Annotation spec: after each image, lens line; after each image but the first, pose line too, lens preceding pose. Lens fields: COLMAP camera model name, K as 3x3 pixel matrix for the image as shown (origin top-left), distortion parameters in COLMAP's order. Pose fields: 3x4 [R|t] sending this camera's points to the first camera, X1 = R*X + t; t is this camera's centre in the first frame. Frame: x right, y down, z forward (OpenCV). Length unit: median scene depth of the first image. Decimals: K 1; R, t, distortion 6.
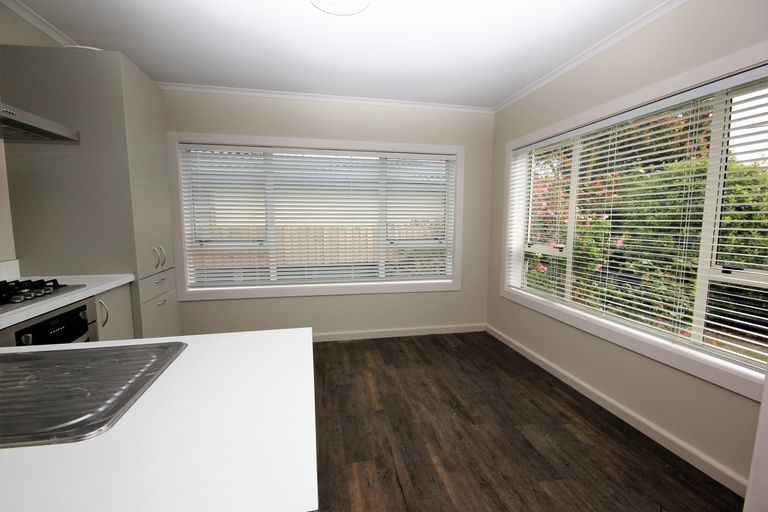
lens RADIAL K [[355.9, 0, 391.2], [0, 355.9, 259.2], [0, 0, 1]] dist [-0.000852, -0.002012]
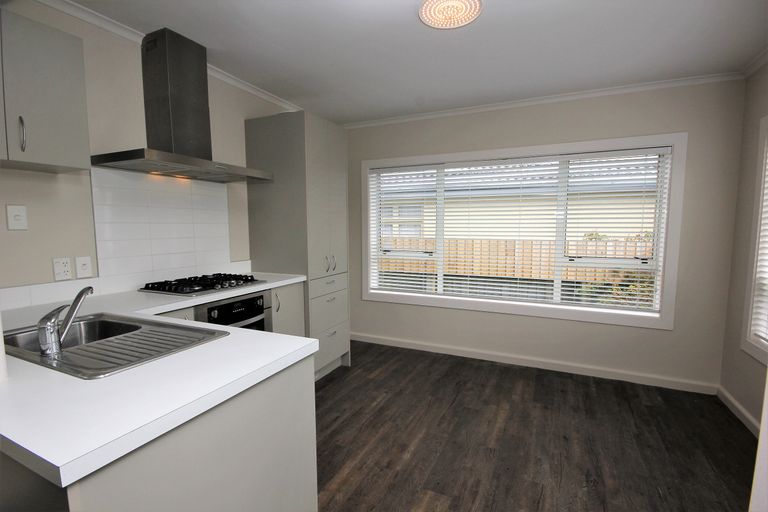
lens RADIAL K [[355.9, 0, 388.2], [0, 355.9, 257.5], [0, 0, 1]] dist [-0.000852, -0.002012]
pose [[0.797164, 0.047034, -0.601928, 0.250177], [-0.064506, 0.997889, -0.007454, -0.027507], [0.600307, 0.044770, 0.798516, 0.100516]]
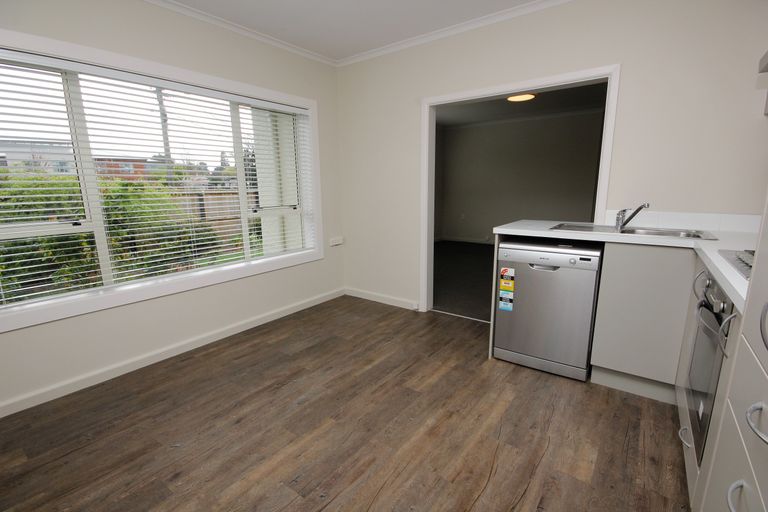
lens RADIAL K [[355.9, 0, 385.1], [0, 355.9, 260.4], [0, 0, 1]] dist [-0.000852, -0.002012]
pose [[-0.654748, -0.150650, 0.740682, -0.592276], [0.094989, 0.955767, 0.278365, -0.117316], [-0.749854, 0.252616, -0.611476, 1.196981]]
